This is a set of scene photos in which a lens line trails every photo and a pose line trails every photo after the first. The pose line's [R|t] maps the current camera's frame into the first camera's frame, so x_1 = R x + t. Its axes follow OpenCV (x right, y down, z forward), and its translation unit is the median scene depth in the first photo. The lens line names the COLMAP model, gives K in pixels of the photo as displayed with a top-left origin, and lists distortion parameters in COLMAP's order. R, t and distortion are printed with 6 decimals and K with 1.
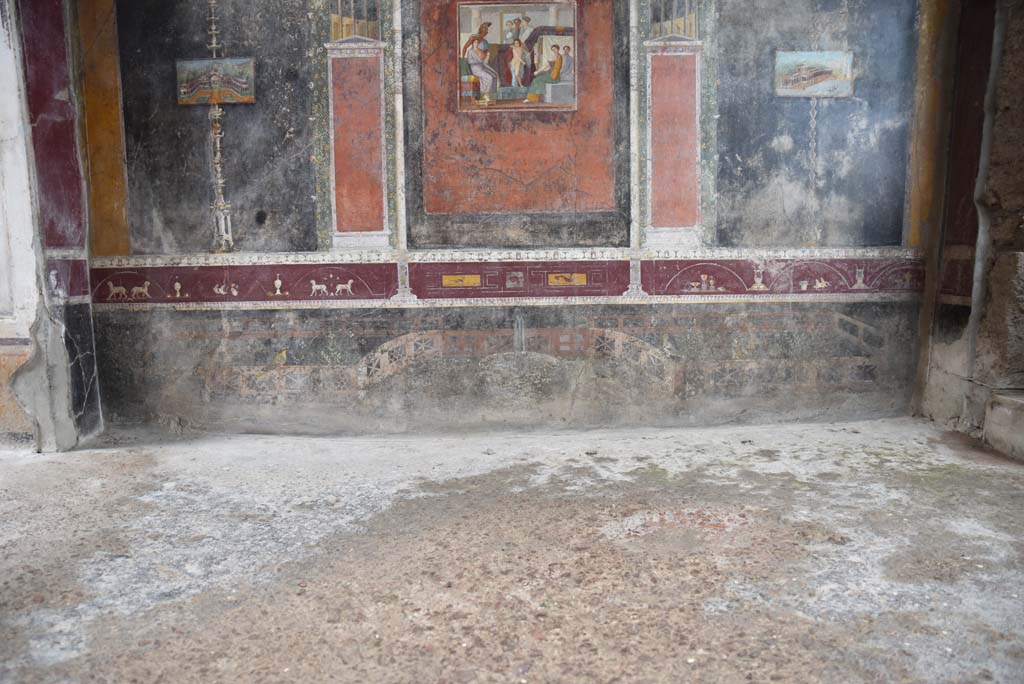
lens RADIAL K [[696.1, 0, 506.9], [0, 696.1, 346.7], [0, 0, 1]] dist [-0.122050, 0.078022]
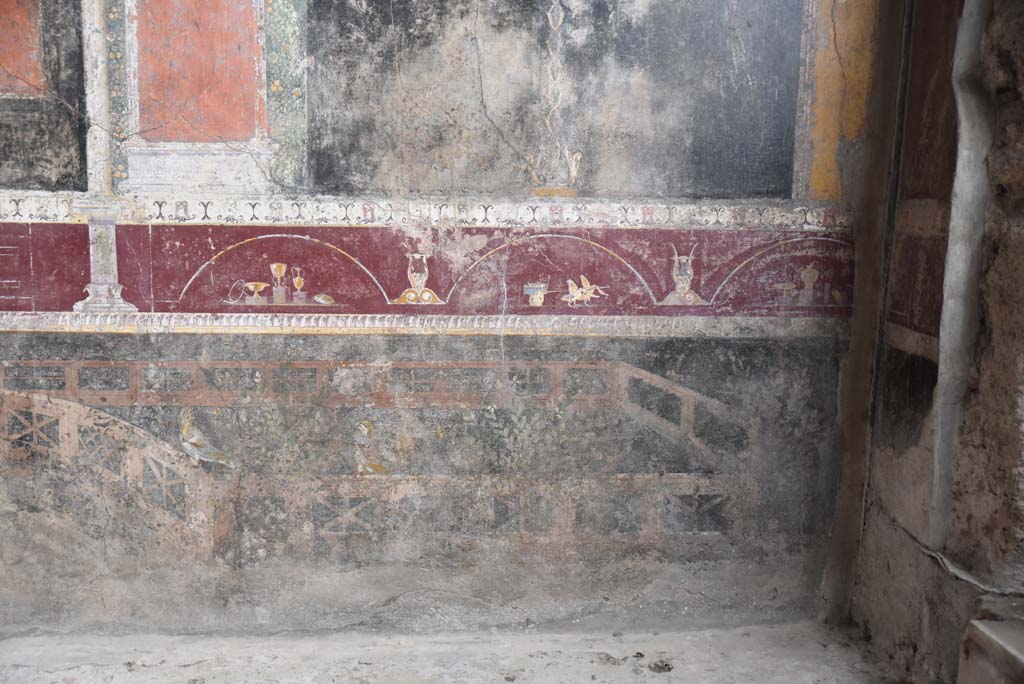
lens RADIAL K [[1050.2, 0, 512.6], [0, 1050.2, 347.7], [0, 0, 1]] dist [0.002874, 0.000000]
pose [[0.999387, 0.022420, 0.026904, 0.409814], [-0.022466, 0.999747, 0.001387, -0.059817], [-0.026866, -0.001990, 0.999637, 0.388477]]
